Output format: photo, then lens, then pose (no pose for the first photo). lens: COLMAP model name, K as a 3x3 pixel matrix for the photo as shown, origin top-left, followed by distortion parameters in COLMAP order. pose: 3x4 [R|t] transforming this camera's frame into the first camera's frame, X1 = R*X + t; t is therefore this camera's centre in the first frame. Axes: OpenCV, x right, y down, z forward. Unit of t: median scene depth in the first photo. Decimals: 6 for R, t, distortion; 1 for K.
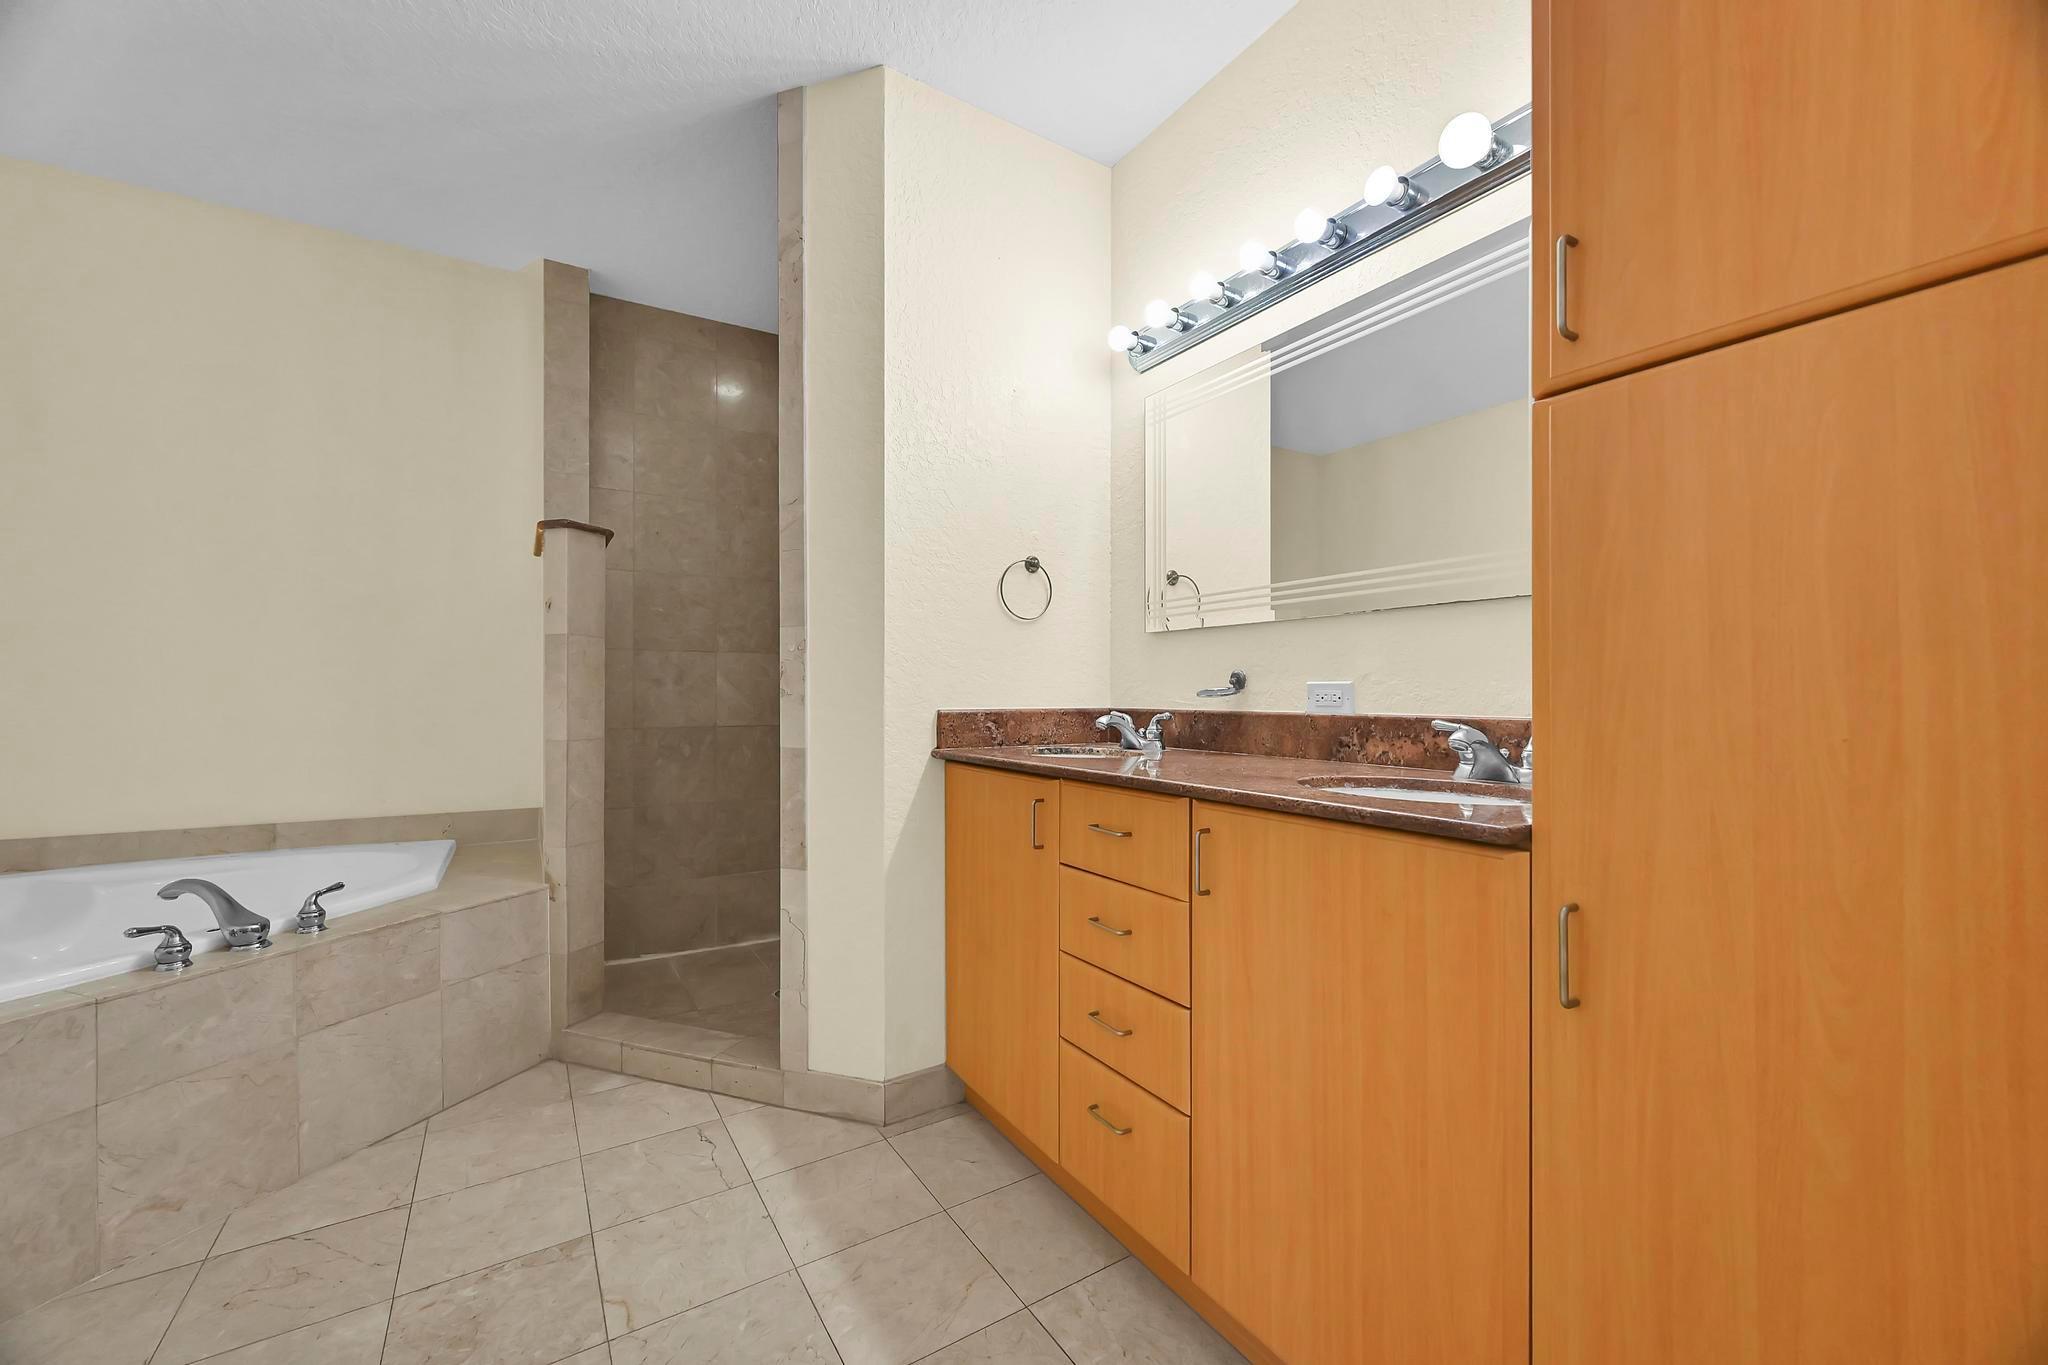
lens RADIAL K [[797.8, 0, 1021.7], [0, 797.8, 695.1], [0, 0, 1]] dist [0.000667, 0.000171]
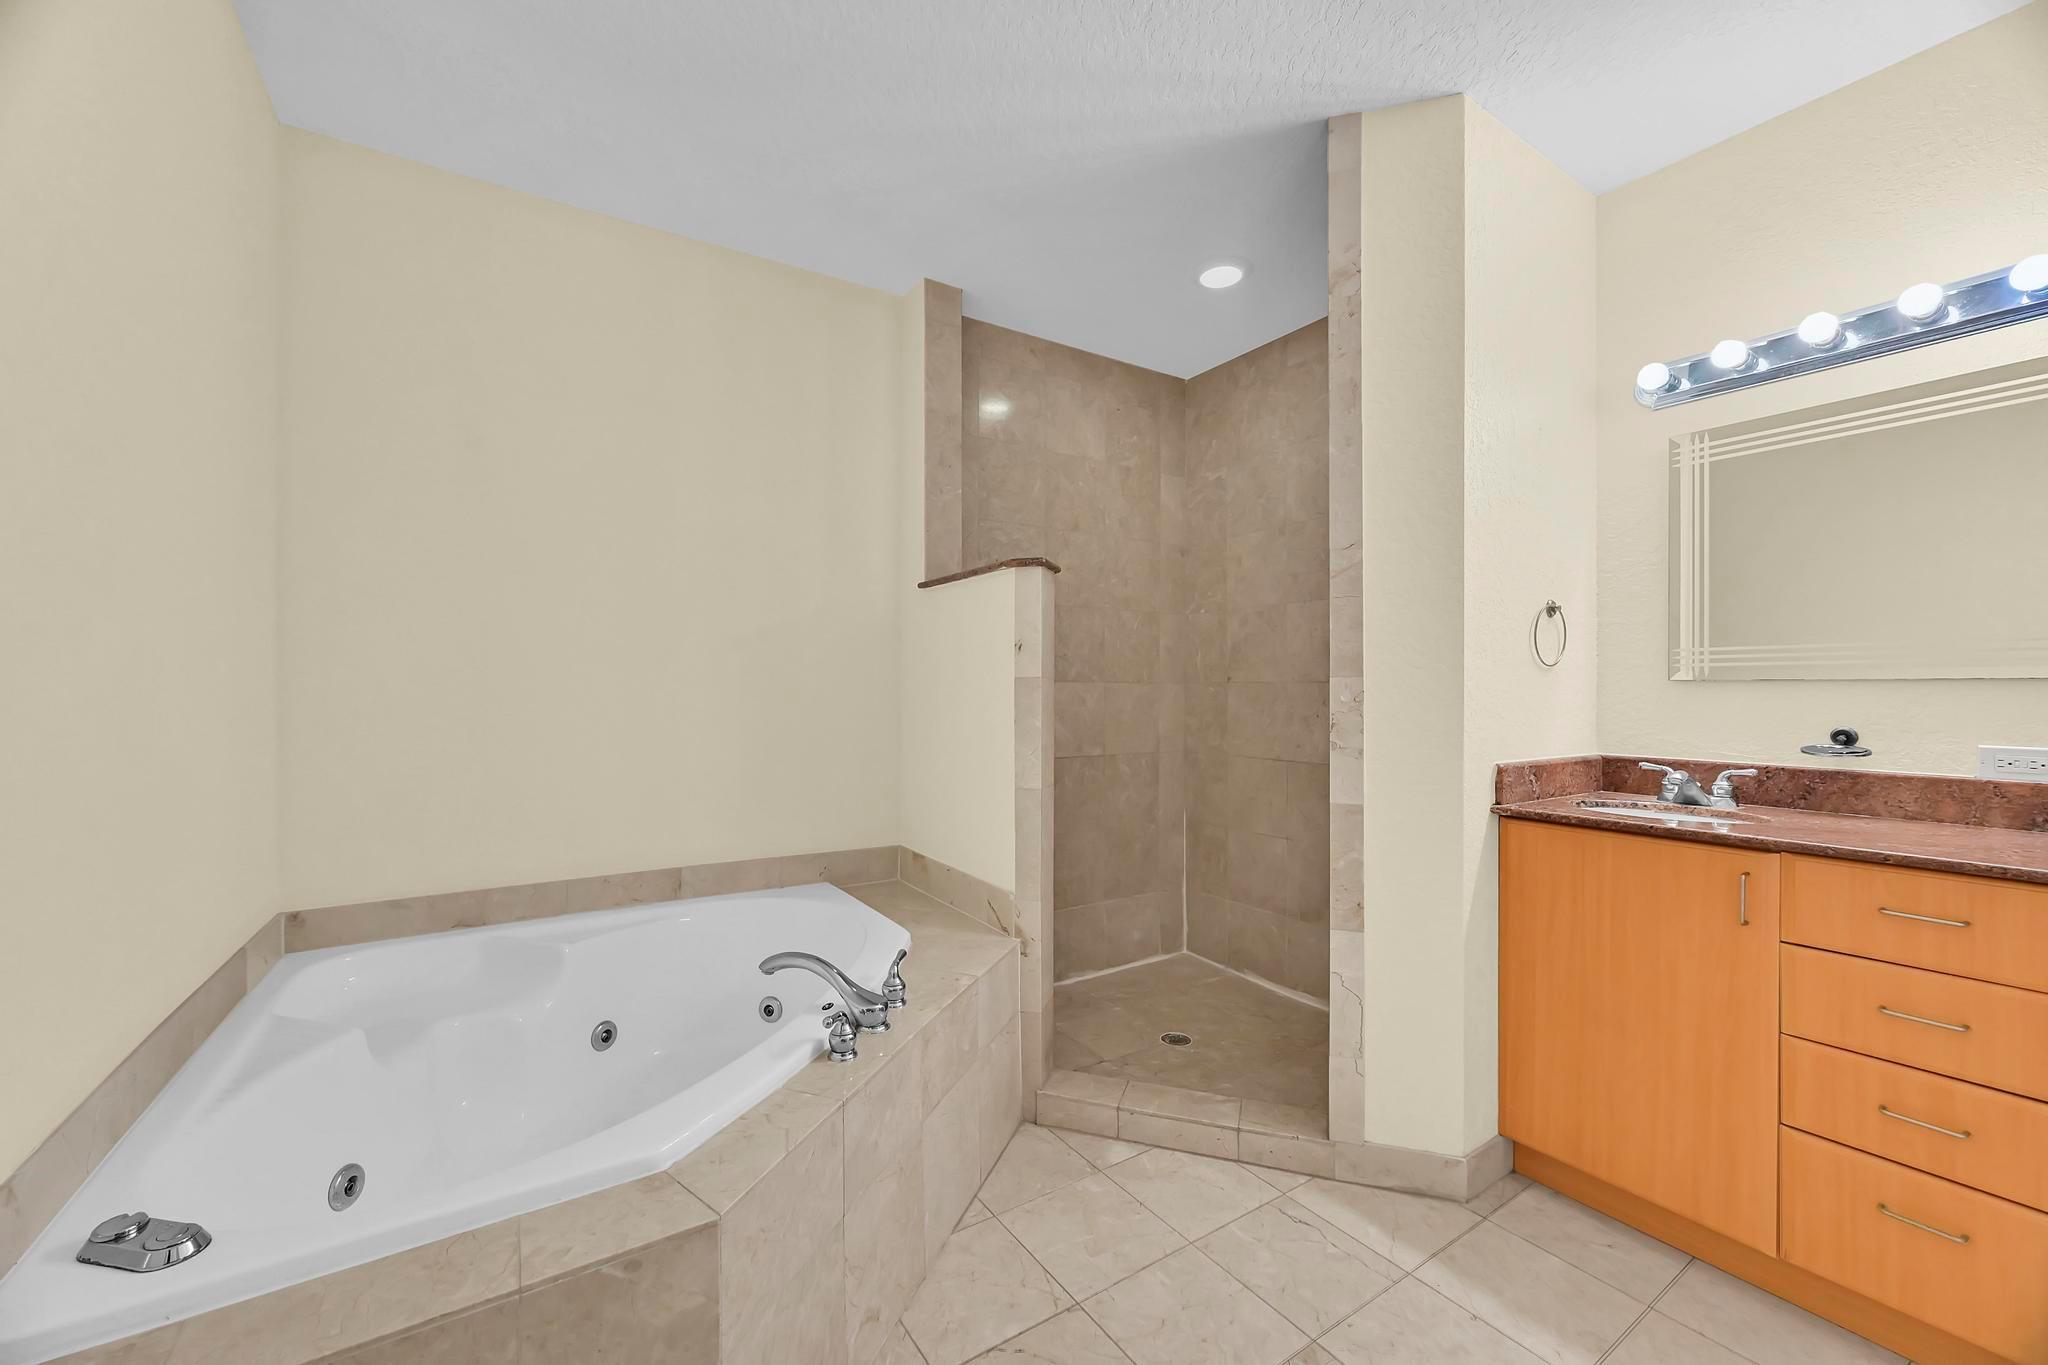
lens RADIAL K [[793.4, 0, 1024.0], [0, 793.4, 690.0], [0, 0, 1]] dist [-0.002428, -0.000268]
pose [[0.999914, 0.002459, 0.012897, -0.687953], [-0.002445, 0.999996, -0.001135, -0.068181], [-0.012899, 0.001103, 0.999916, 0.056565]]
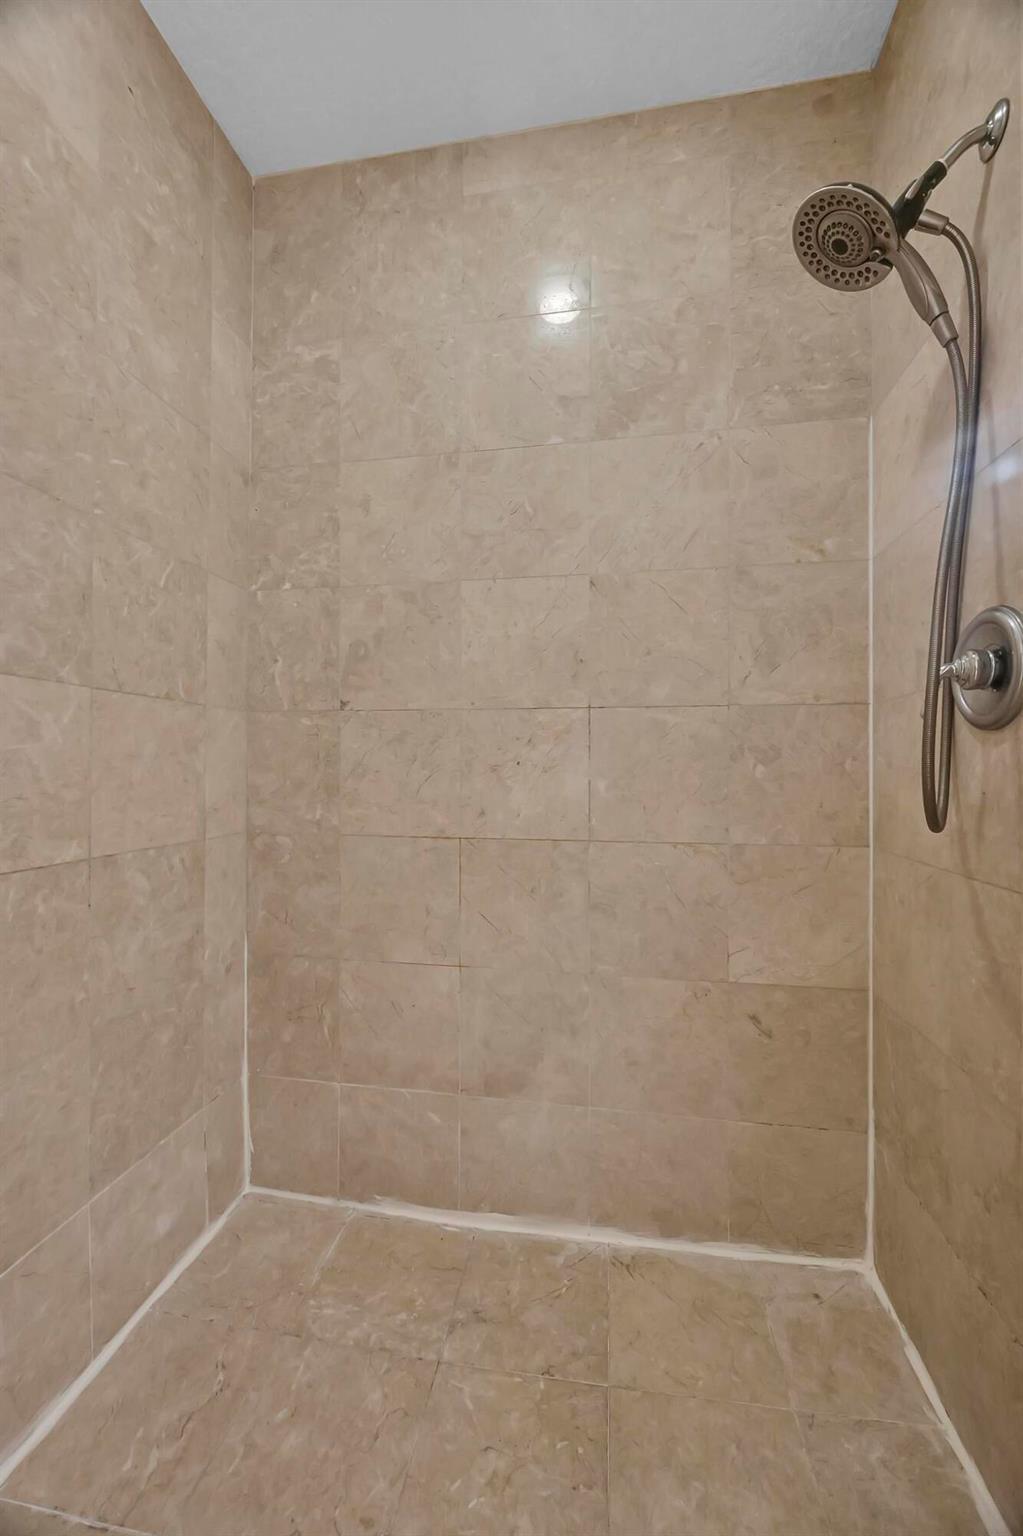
lens RADIAL K [[599.9, 0, 512.2], [0, 599.9, 765.7], [0, 0, 1]] dist [-0.001856, -0.000125]
pose [[0.667128, 0.006559, 0.744915, -0.660119], [-0.001633, 0.999972, -0.007343, -0.032016], [-0.744942, 0.003683, 0.667119, 0.733287]]
